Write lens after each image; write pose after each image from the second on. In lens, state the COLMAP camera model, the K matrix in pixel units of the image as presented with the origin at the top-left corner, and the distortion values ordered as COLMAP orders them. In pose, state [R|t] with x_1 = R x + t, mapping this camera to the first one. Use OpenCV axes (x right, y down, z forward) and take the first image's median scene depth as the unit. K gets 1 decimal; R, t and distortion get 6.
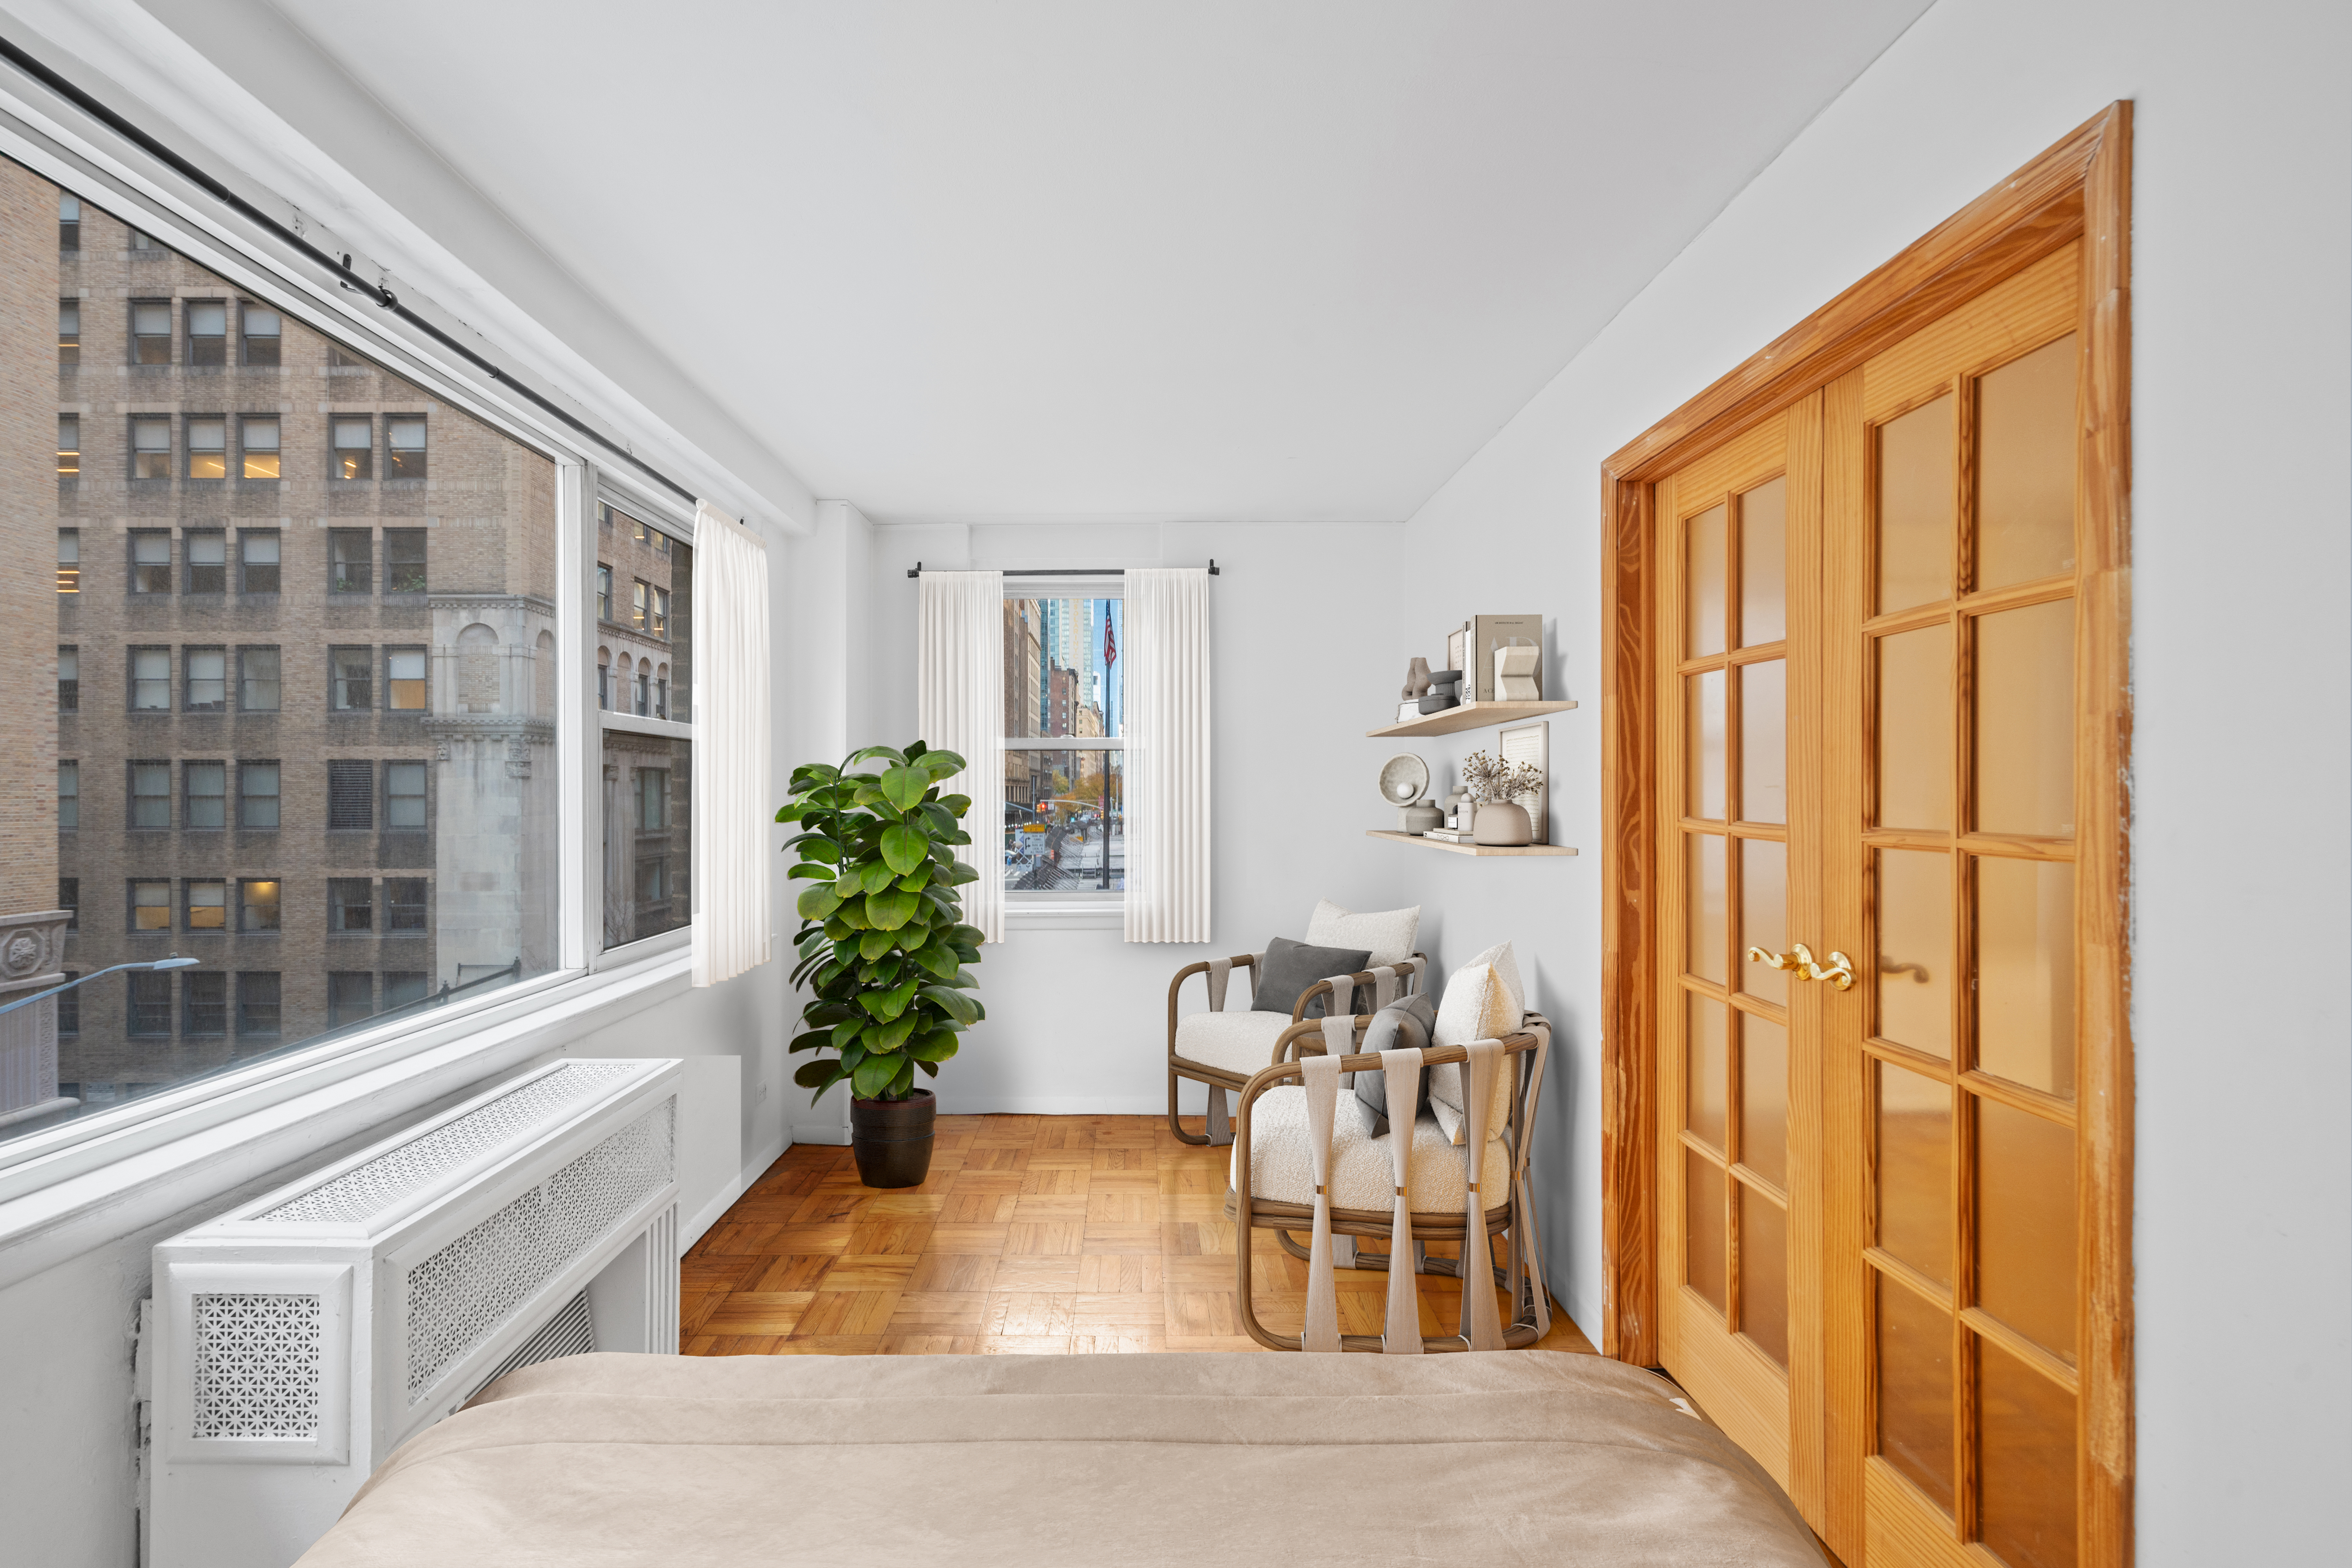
lens RADIAL K [[1072.3, 0, 1156.4], [0, 1072.3, 784.1], [0, 0, 1]] dist [-0.000778, -0.000001]
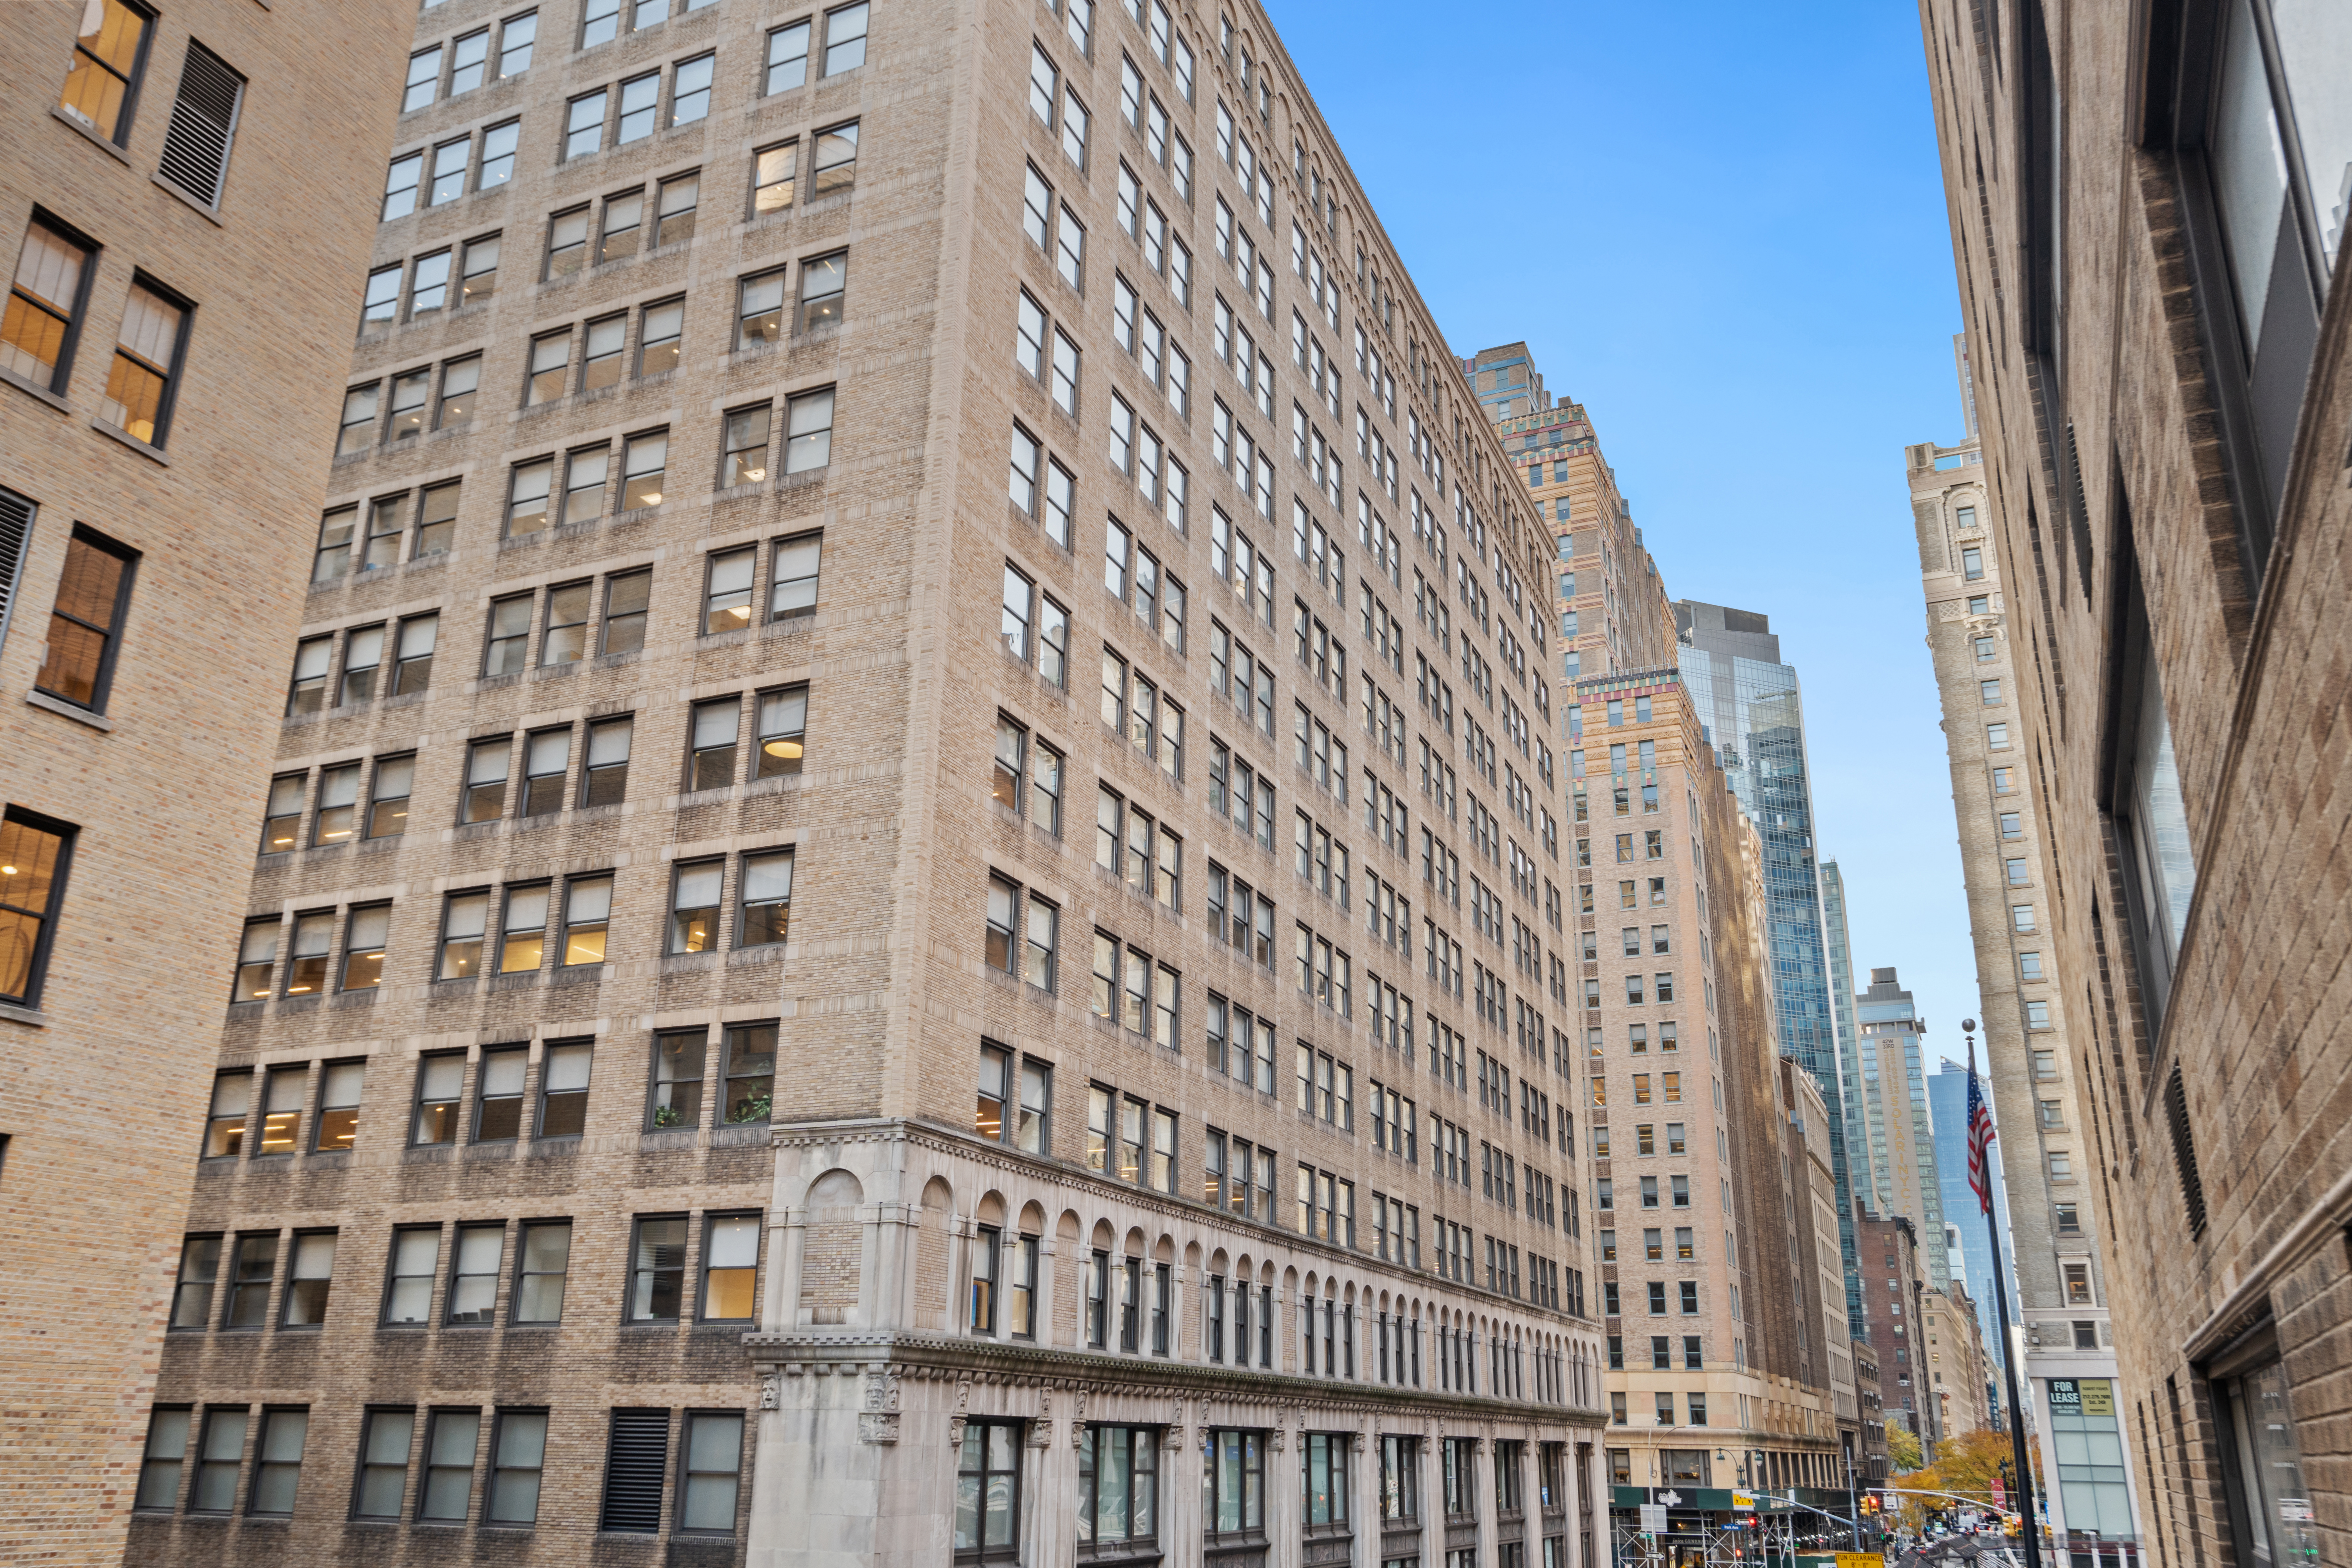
lens RADIAL K [[1829.0, 0, 1156.1], [0, 1829.0, 795.3], [0, 0, 1]] dist [0.009160, -0.002882]
pose [[0.897754, -0.128823, -0.421240, -0.014873], [-0.018252, 0.944581, -0.327770, -0.015438], [0.440120, 0.301946, 0.845650, 0.154102]]
